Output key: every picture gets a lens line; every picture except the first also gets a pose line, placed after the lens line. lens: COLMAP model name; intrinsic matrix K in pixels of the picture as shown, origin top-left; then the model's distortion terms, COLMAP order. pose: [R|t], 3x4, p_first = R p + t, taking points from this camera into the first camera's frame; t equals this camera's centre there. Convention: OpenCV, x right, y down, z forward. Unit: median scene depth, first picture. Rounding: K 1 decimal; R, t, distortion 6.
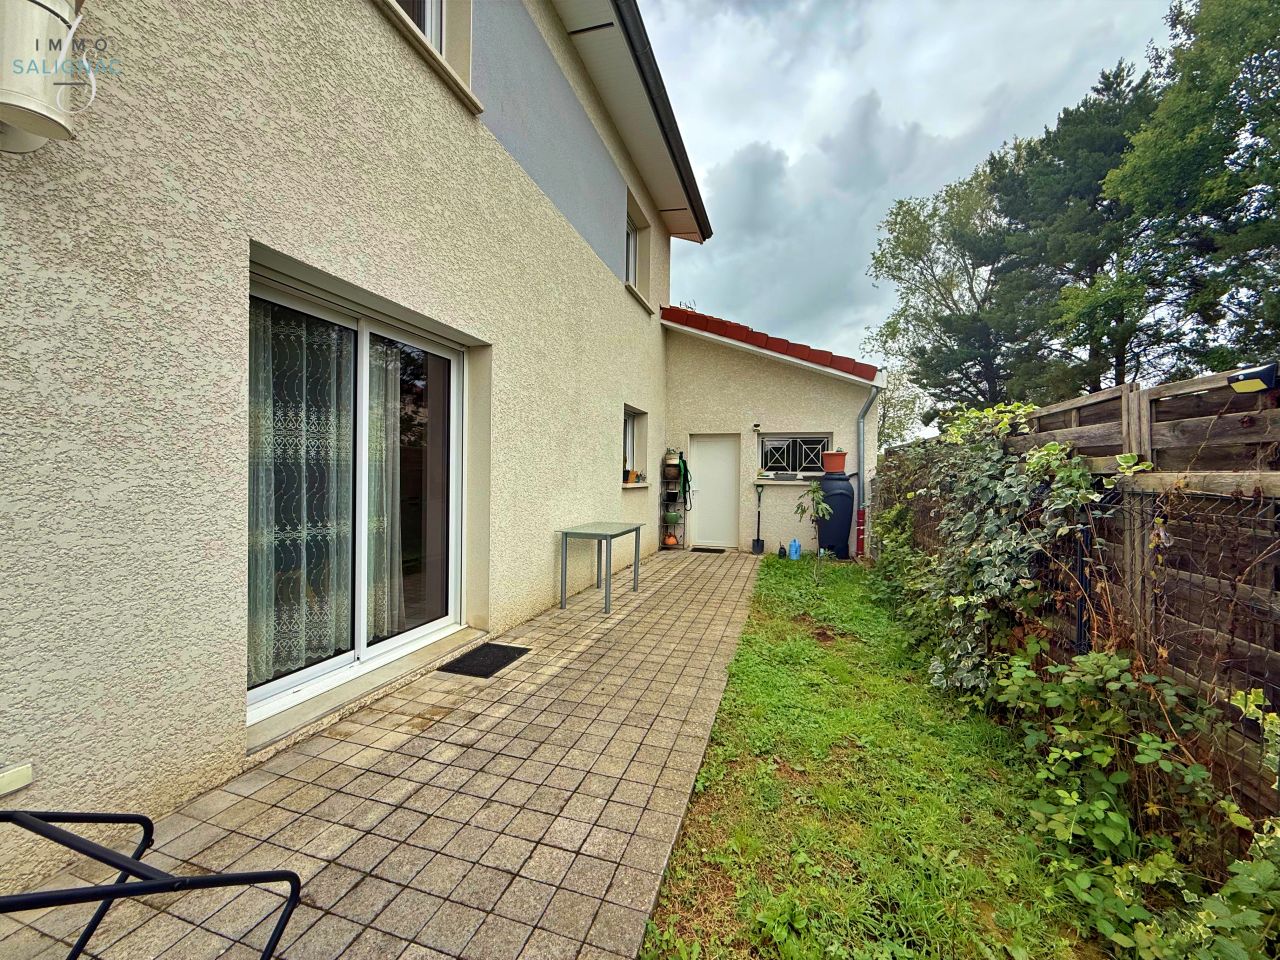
lens RADIAL K [[510.9, 0, 635.9], [0, 510.9, 475.6], [0, 0, 1]] dist [0.000570, 0.000443]
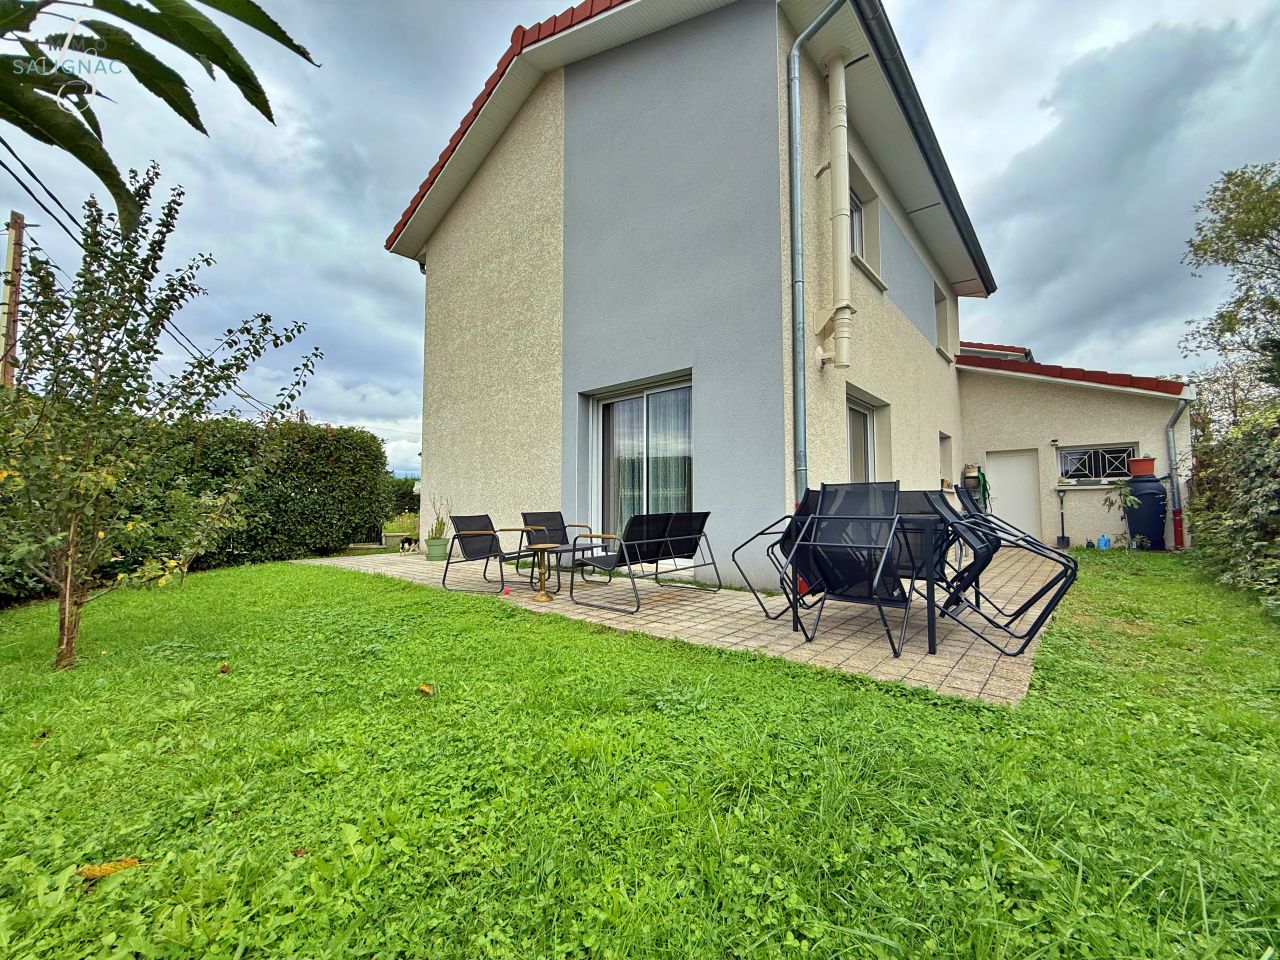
lens RADIAL K [[510.9, 0, 635.6], [0, 510.9, 478.9], [0, 0, 1]] dist [0.000570, 0.000443]
pose [[0.911240, -0.039529, -0.409974, -0.172240], [0.012257, 0.997546, -0.068938, 0.062251], [0.411693, 0.057794, 0.909488, -0.492577]]
